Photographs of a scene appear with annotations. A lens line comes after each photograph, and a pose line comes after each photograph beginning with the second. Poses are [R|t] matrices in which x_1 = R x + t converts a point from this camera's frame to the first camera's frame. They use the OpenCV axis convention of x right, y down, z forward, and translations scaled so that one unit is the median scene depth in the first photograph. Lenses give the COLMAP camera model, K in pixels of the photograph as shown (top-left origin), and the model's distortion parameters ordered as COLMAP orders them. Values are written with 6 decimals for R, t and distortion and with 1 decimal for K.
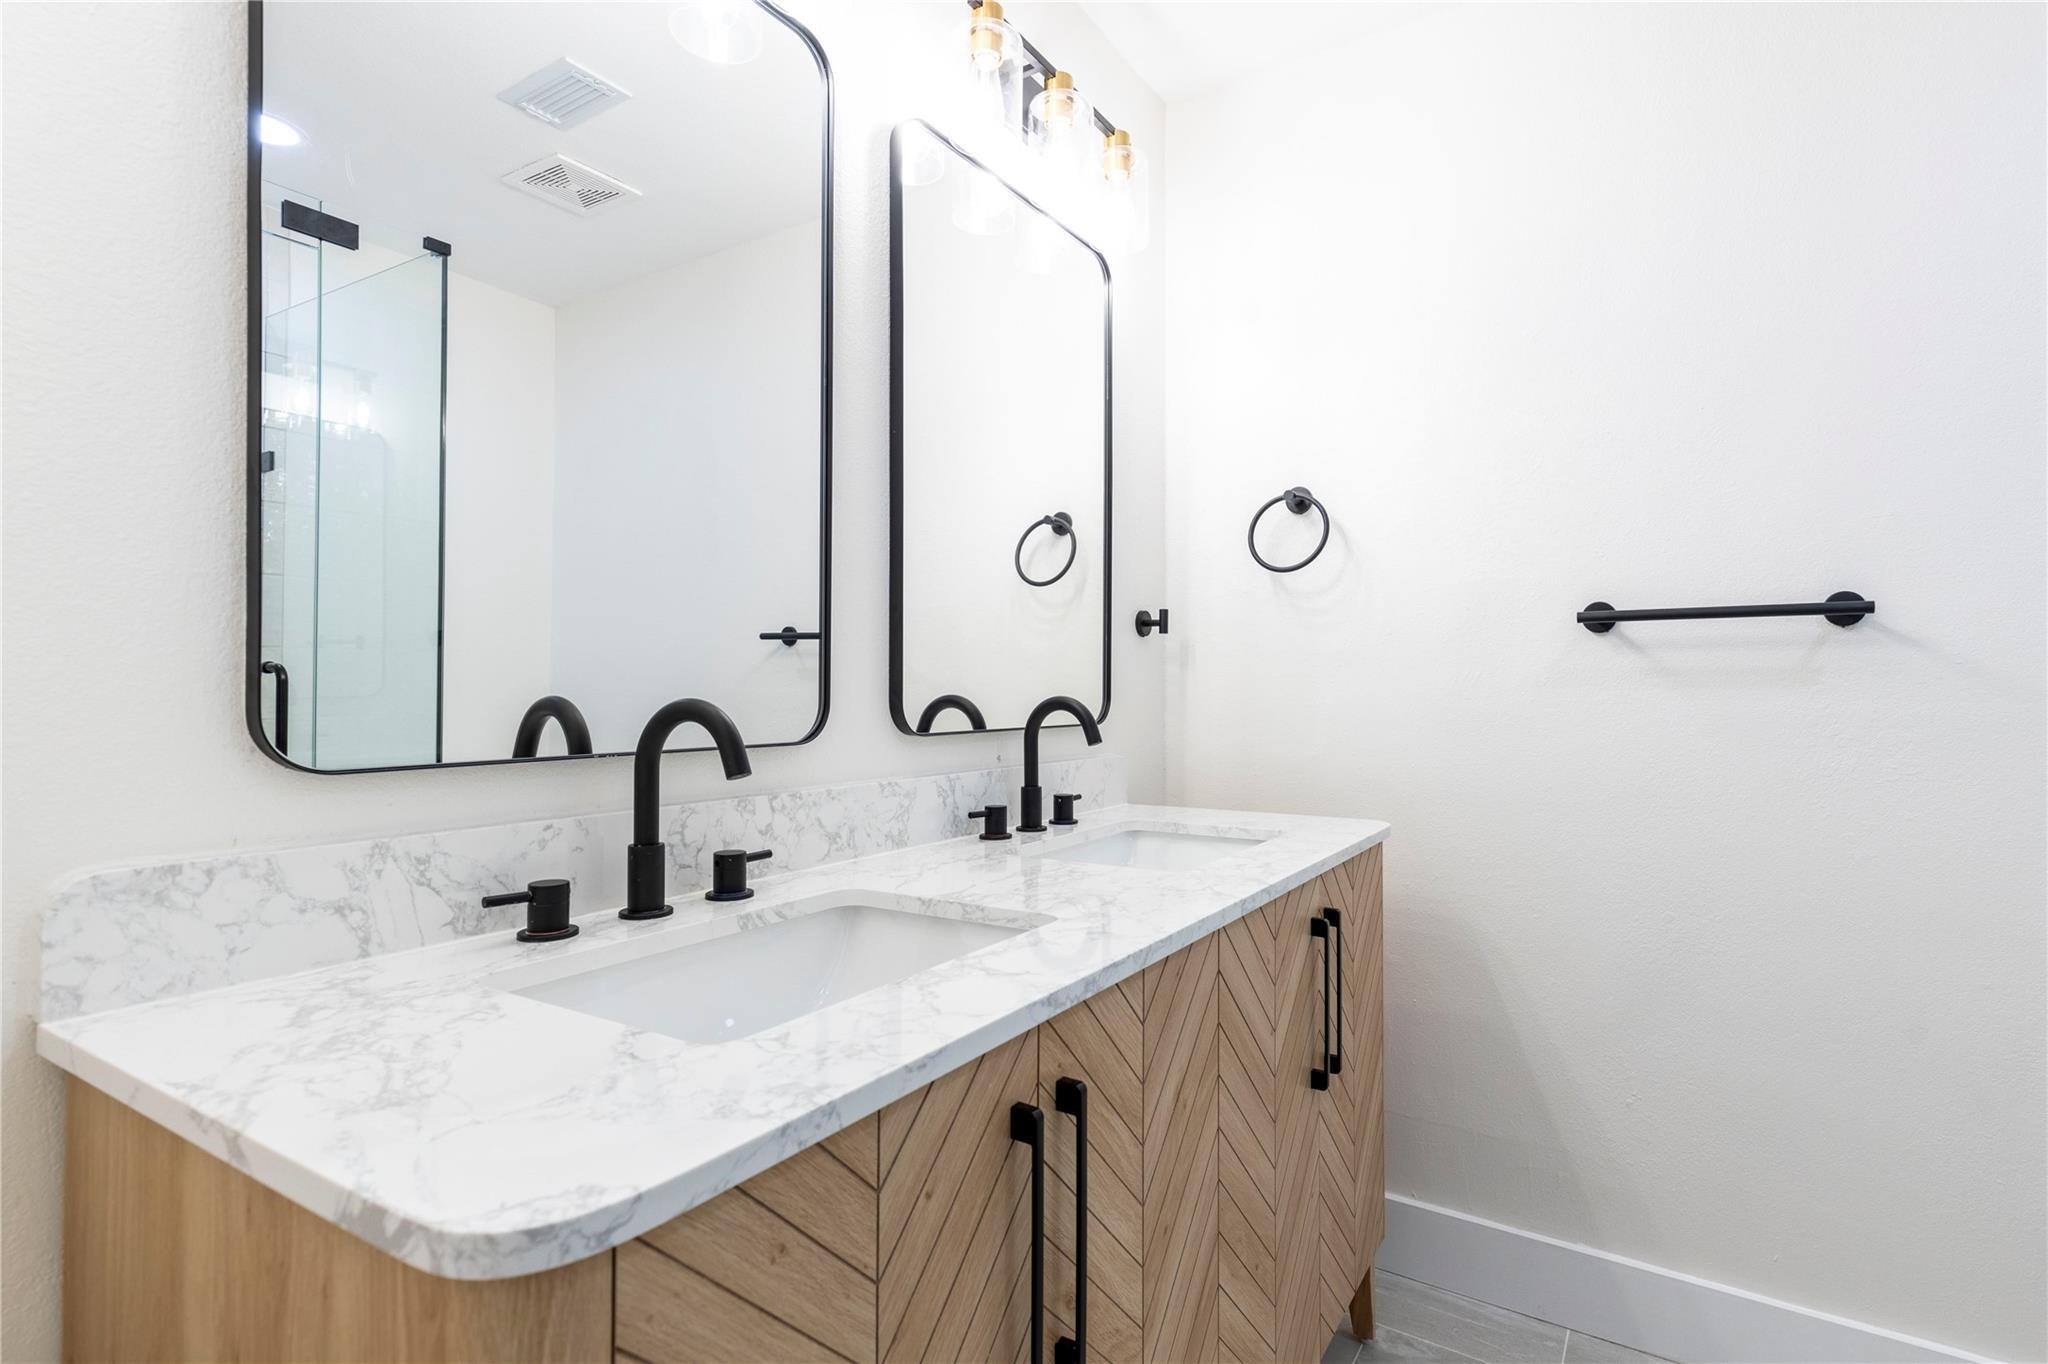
lens RADIAL K [[1035.5, 0, 1026.2], [0, 1035.5, 634.0], [0, 0, 1]] dist [-0.001146, -0.000350]
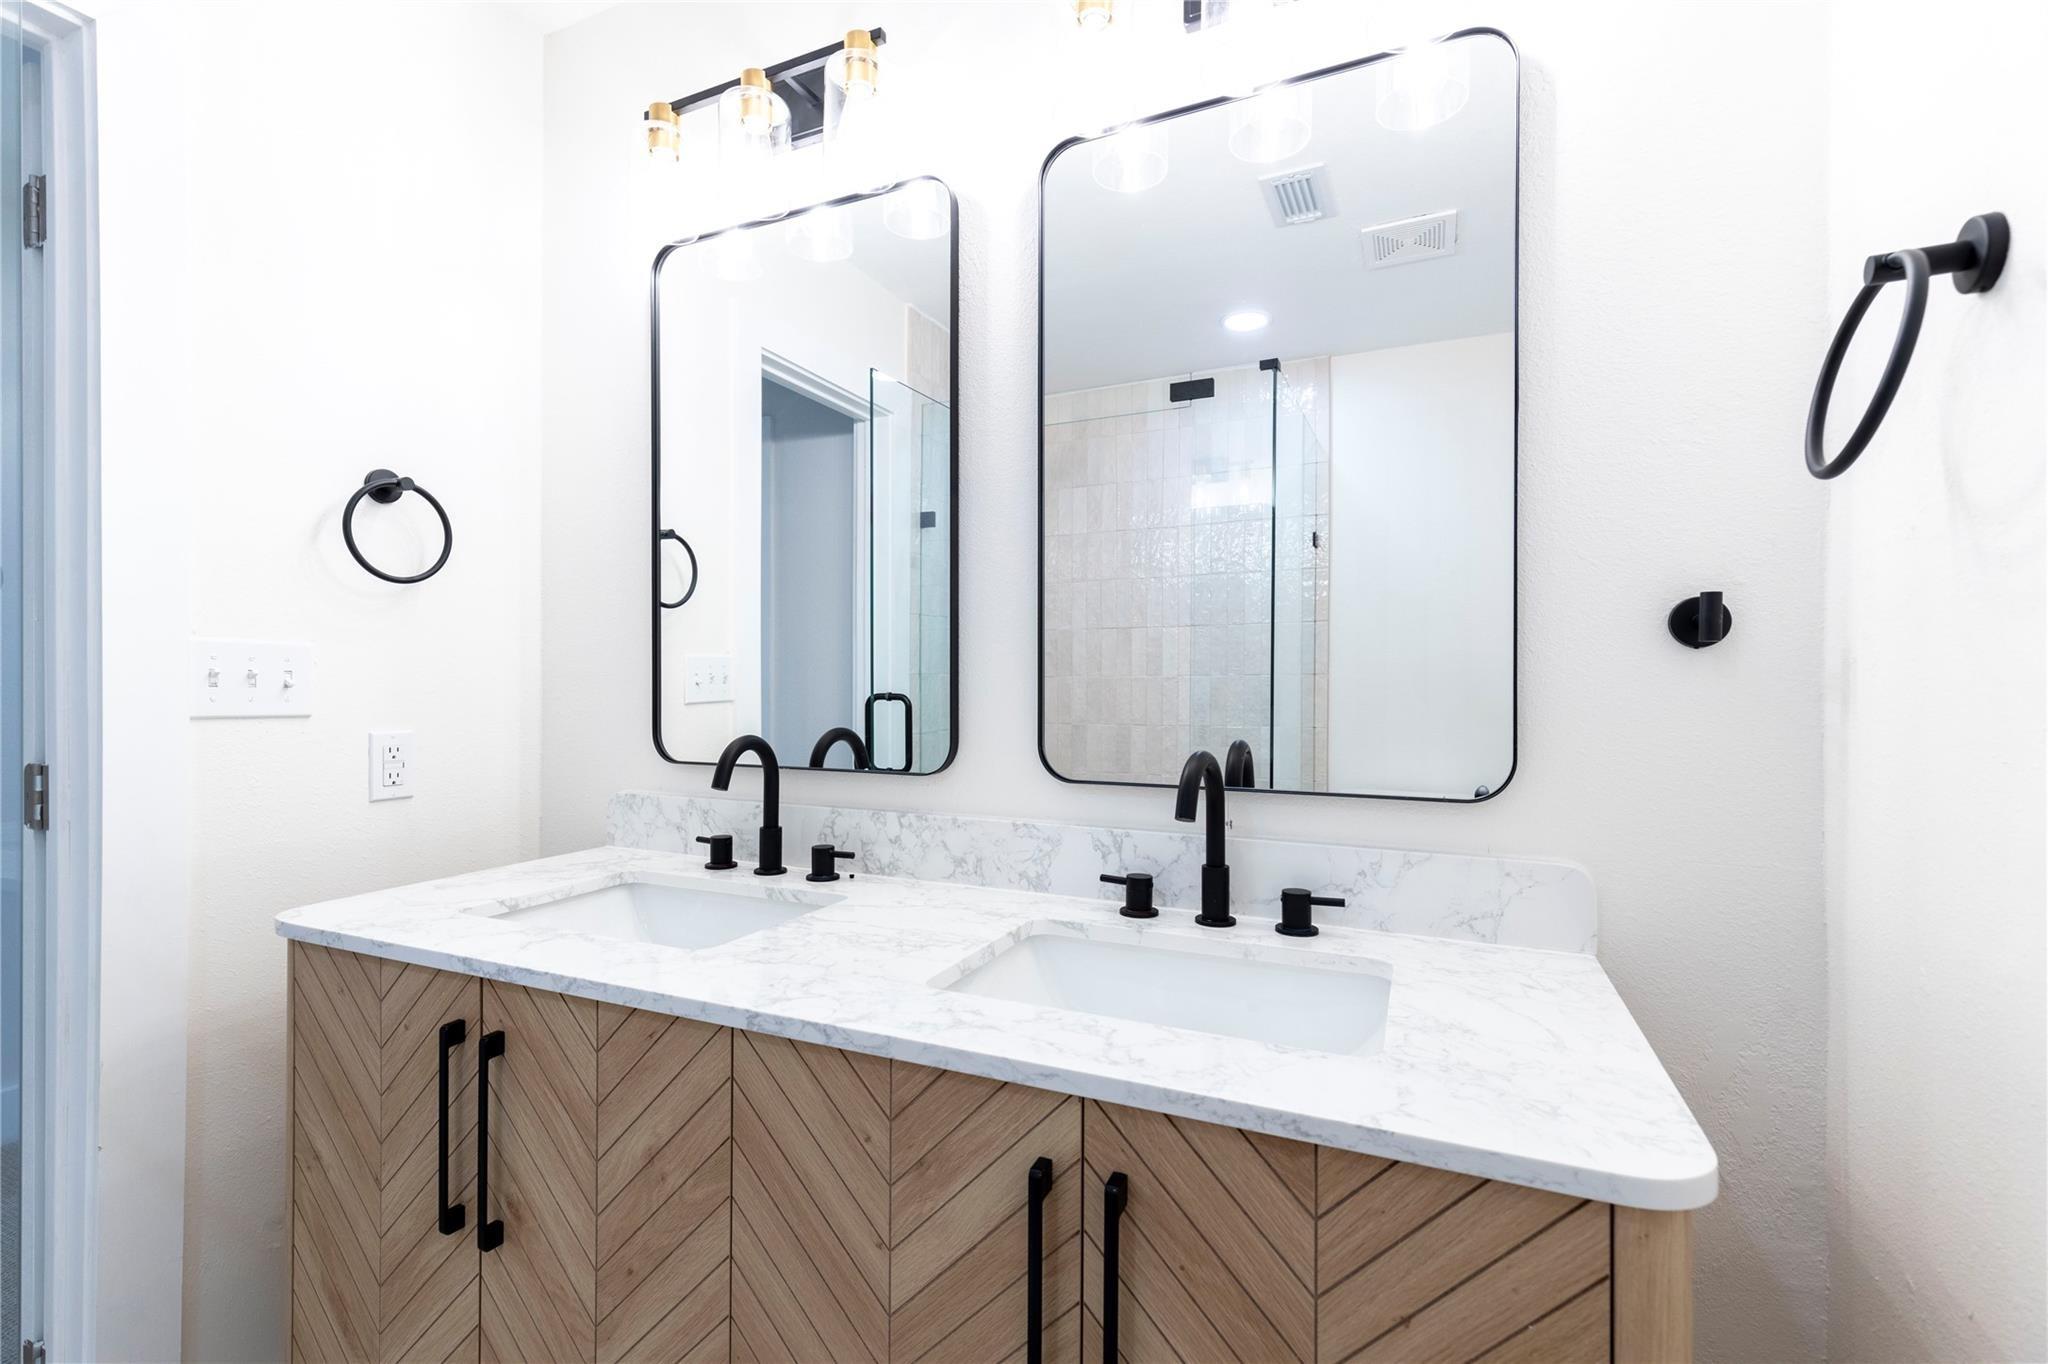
lens RADIAL K [[874.7, 0, 1028.3], [0, 874.7, 711.1], [0, 0, 1]] dist [0.003012, 0.000103]
pose [[0.135922, 0.011789, -0.990649, 0.831280], [0.043548, 0.998892, 0.017862, 0.021894], [0.989762, -0.045569, 0.135258, 1.040539]]
